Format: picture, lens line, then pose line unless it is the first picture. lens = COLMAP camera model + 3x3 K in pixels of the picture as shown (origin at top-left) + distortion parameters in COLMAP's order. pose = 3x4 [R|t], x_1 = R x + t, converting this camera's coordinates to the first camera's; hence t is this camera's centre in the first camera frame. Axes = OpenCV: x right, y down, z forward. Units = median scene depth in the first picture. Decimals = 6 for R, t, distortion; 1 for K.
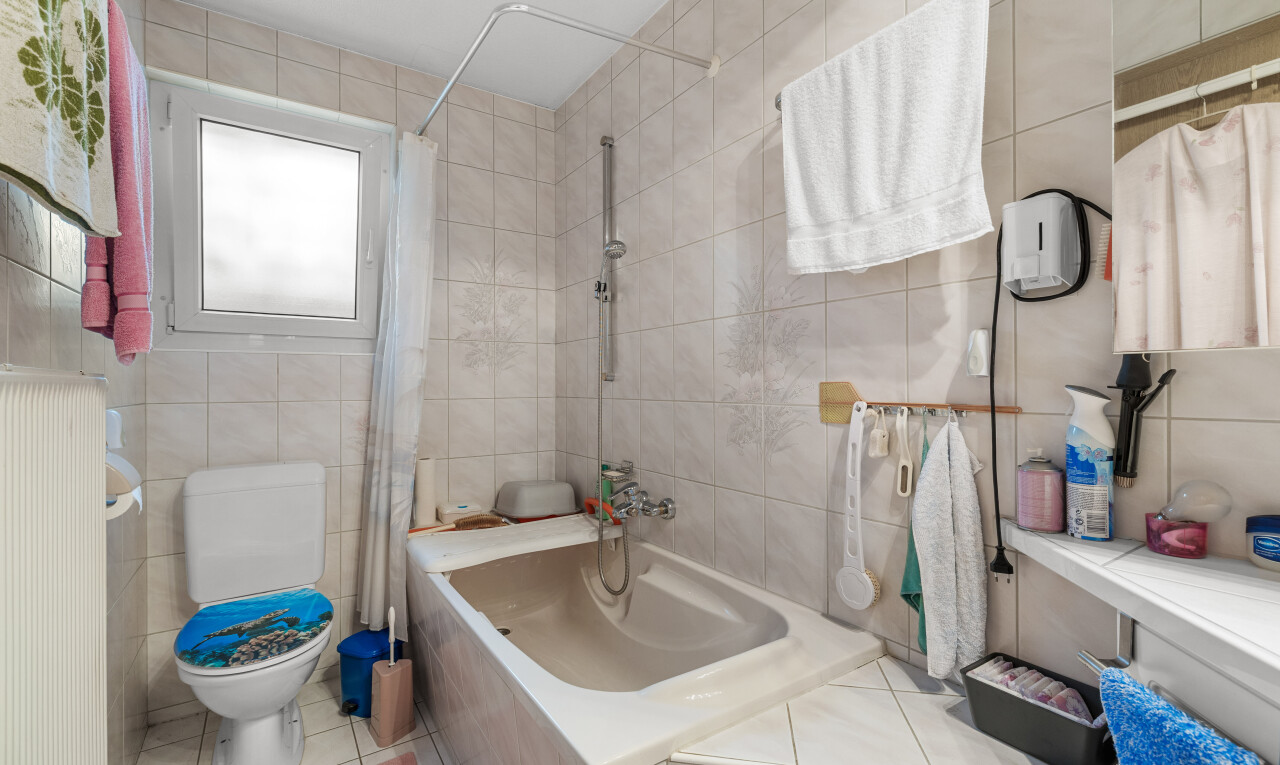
lens RADIAL K [[553.7, 0, 639.3], [0, 553.7, 385.0], [0, 0, 1]] dist [0.005310, 0.000270]
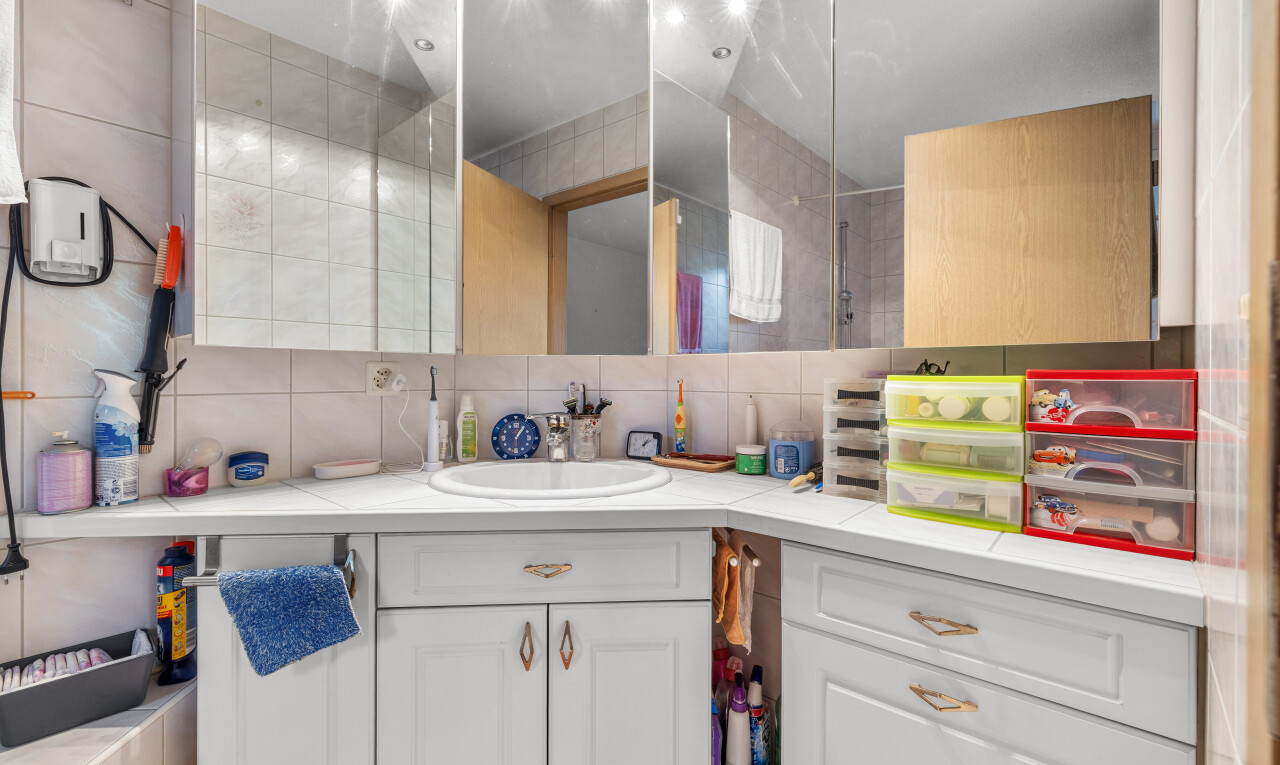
lens RADIAL K [[553.7, 0, 640.8], [0, 553.7, 378.3], [0, 0, 1]] dist [0.005310, 0.000270]
pose [[-0.255453, -0.004161, 0.966812, -0.572808], [-0.003275, 0.999989, 0.003439, 0.011119], [-0.966816, -0.002288, -0.255464, 0.260524]]
